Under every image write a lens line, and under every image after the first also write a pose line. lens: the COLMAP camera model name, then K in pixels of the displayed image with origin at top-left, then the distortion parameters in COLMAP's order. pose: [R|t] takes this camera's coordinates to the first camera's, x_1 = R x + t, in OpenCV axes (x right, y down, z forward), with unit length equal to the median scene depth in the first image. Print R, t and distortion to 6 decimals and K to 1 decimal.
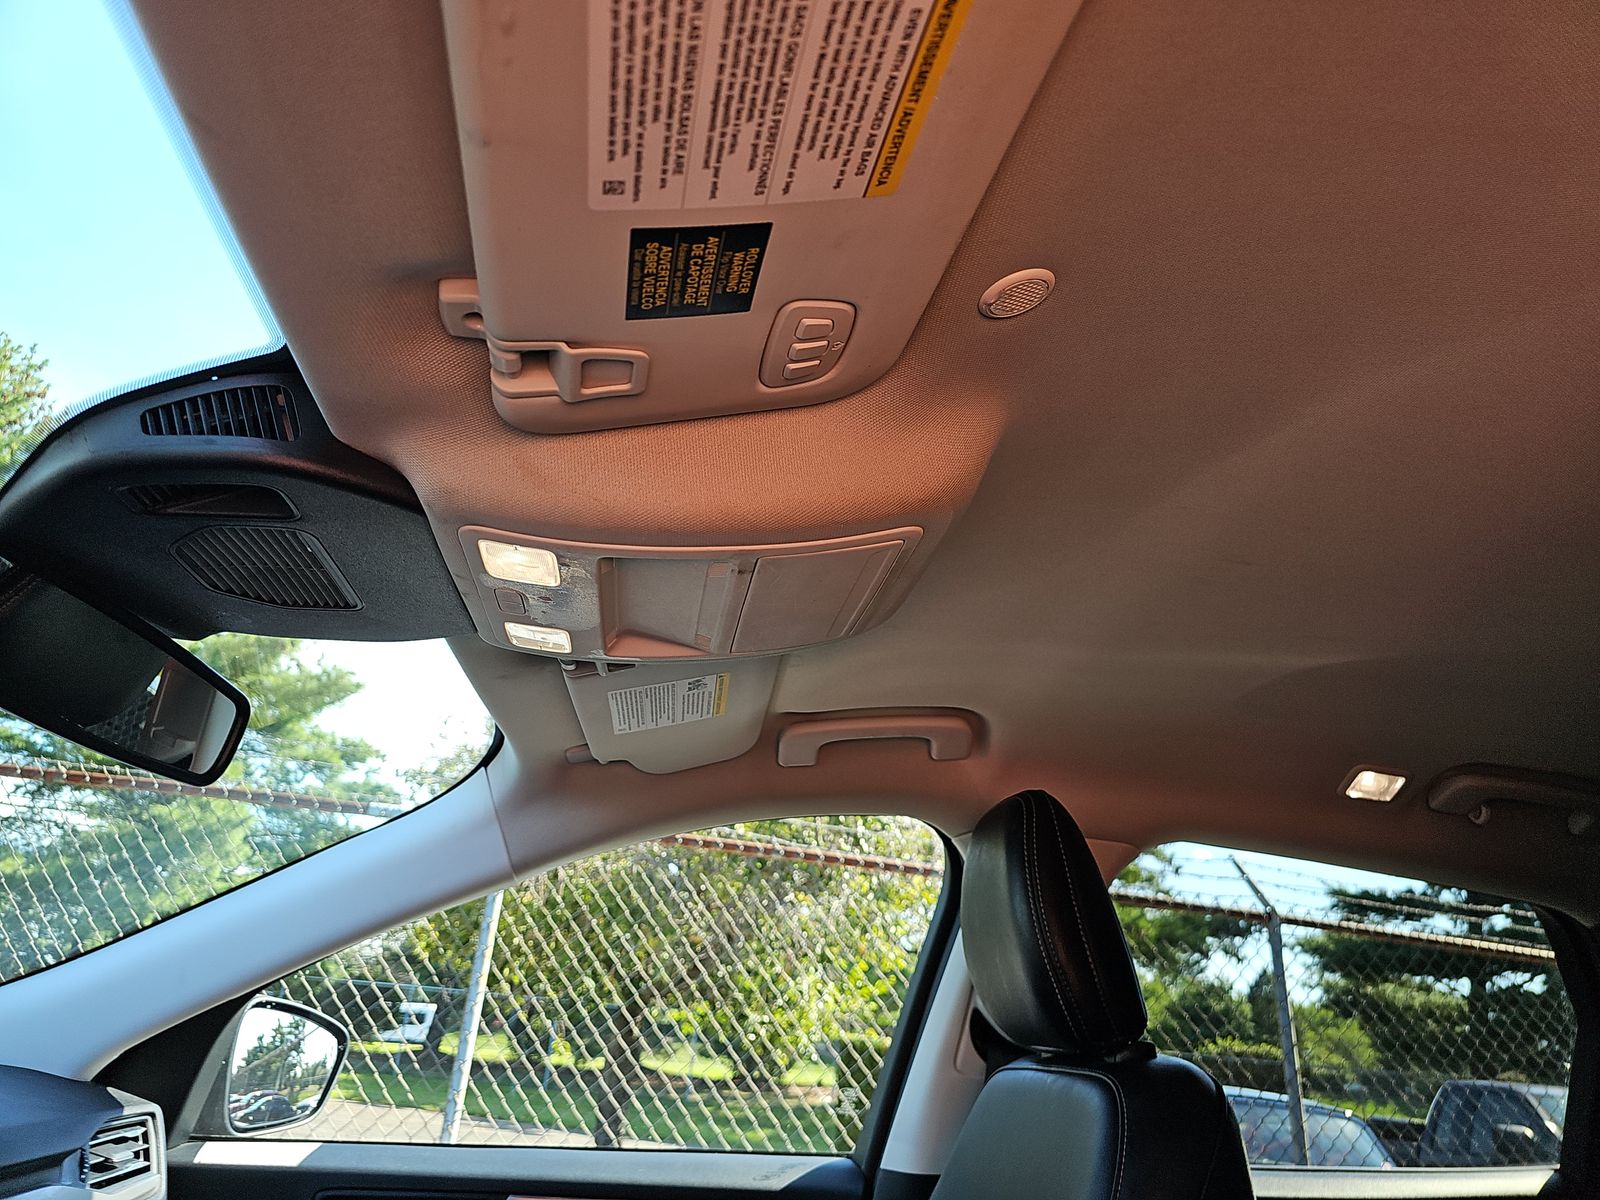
lens RADIAL K [[1087.0, 0, 800.0], [0, 1087.0, 600.0], [0, 0, 1]] dist [0.044062, -0.065454]
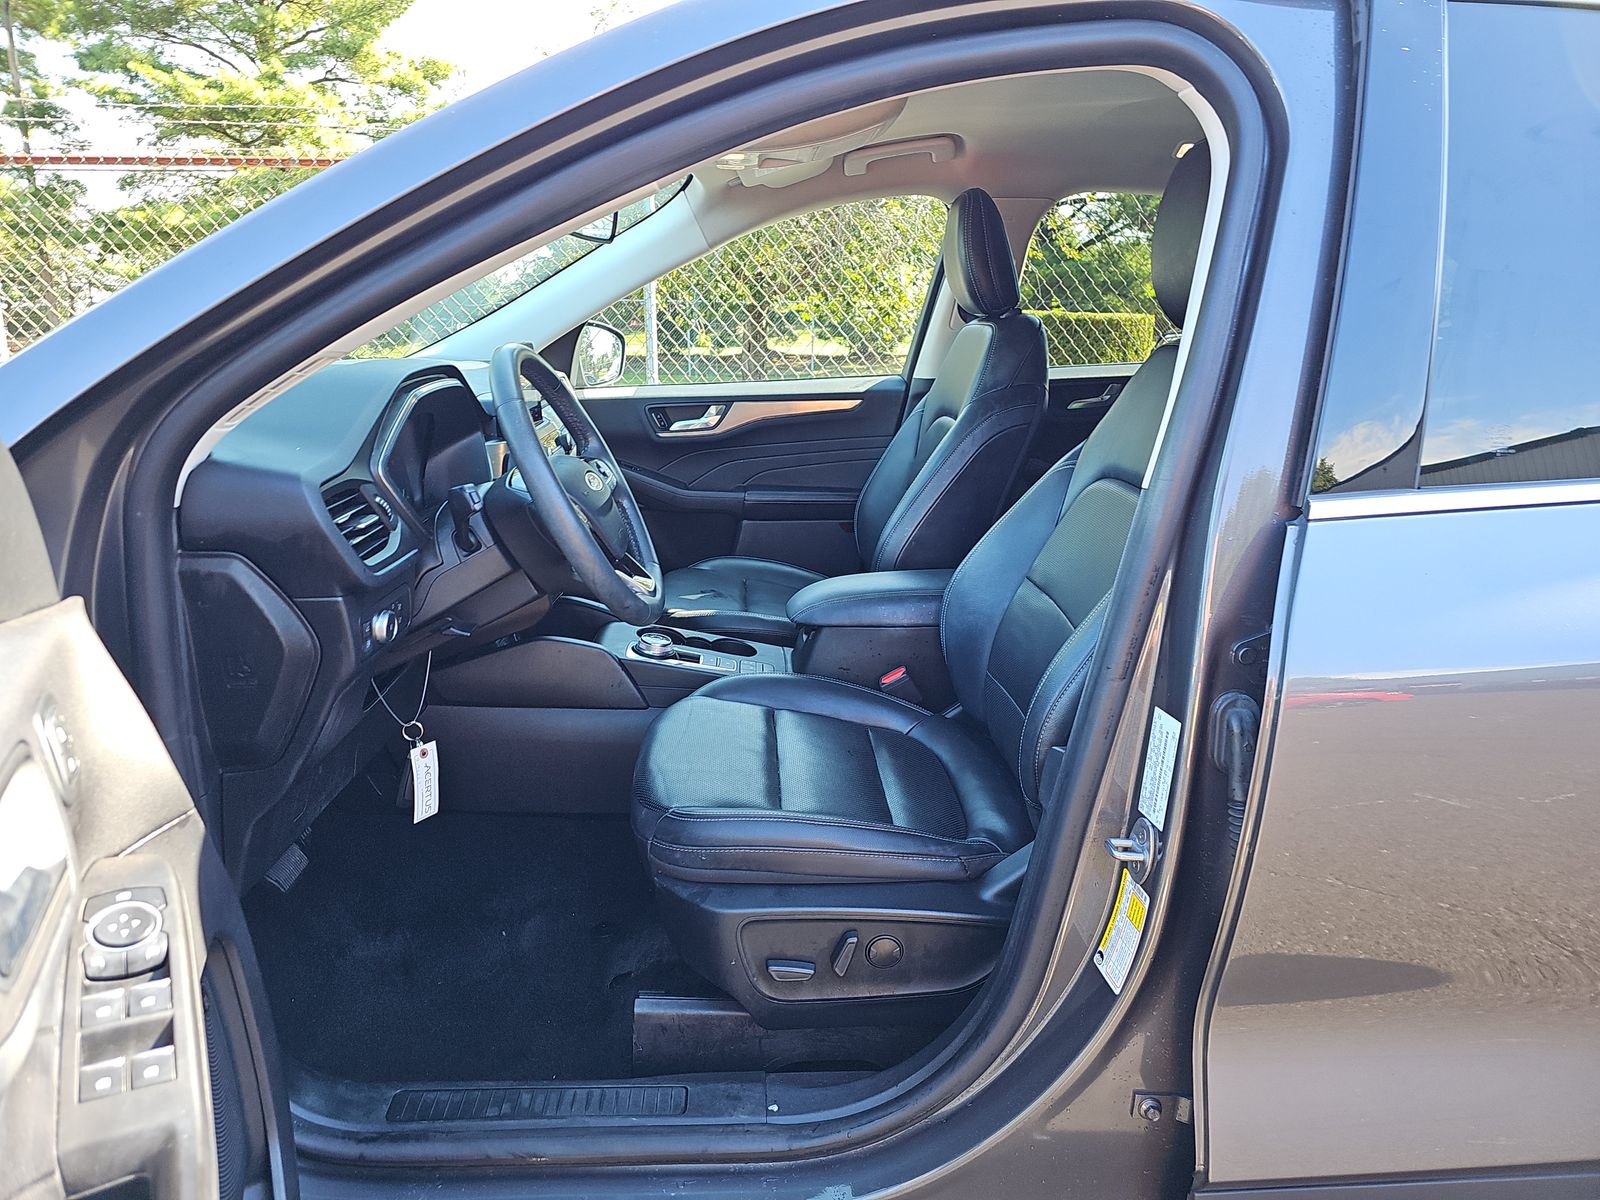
lens RADIAL K [[1087.0, 0, 800.0], [0, 1087.0, 600.0], [0, 0, 1]] dist [0.044062, -0.065454]
pose [[0.991958, -0.049899, -0.116320, 0.015241], [0.109009, 0.803831, 0.584785, -0.065446], [0.064321, -0.592762, 0.802805, -0.162970]]
